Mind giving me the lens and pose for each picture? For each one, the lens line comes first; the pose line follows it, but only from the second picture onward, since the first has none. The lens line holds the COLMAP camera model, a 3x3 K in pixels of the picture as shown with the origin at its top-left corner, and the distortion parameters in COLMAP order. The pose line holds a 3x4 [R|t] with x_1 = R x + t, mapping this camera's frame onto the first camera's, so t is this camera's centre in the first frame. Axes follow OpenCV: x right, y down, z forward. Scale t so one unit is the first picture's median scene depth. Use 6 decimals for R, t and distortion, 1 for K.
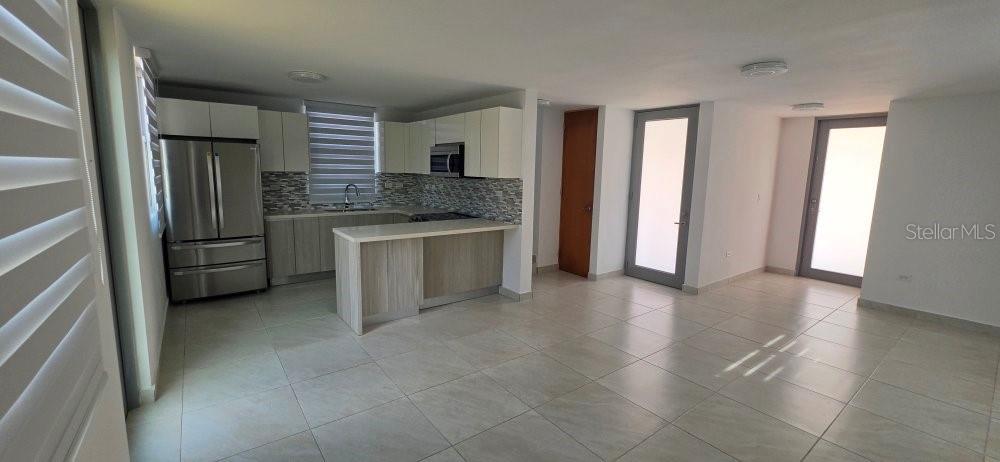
lens RADIAL K [[410.3, 0, 498.0], [0, 410.3, 229.9], [0, 0, 1]] dist [-0.003156, -0.000028]
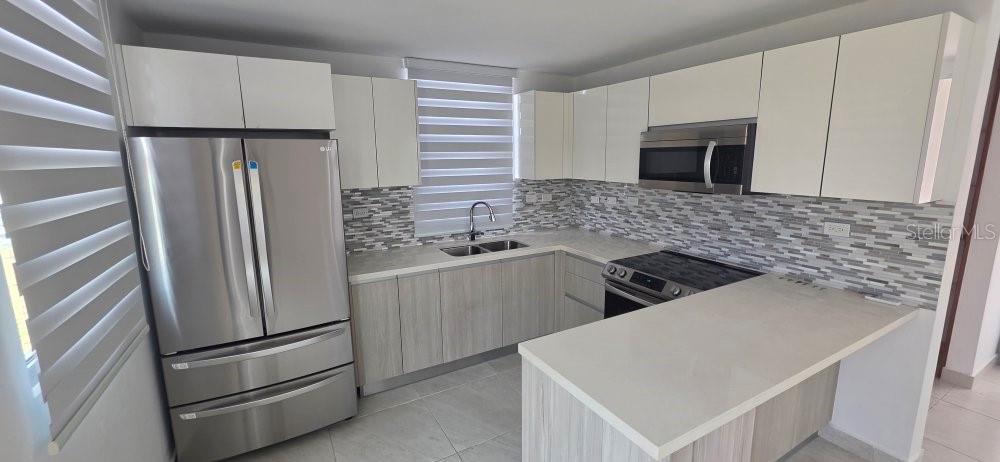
lens RADIAL K [[410.3, 0, 501.5], [0, 410.3, 231.9], [0, 0, 1]] dist [-0.003156, -0.000028]
pose [[0.991946, -0.009193, -0.126326, -0.269451], [0.013686, 0.999302, 0.034747, -0.093375], [0.125919, -0.036197, 0.991380, 0.442158]]
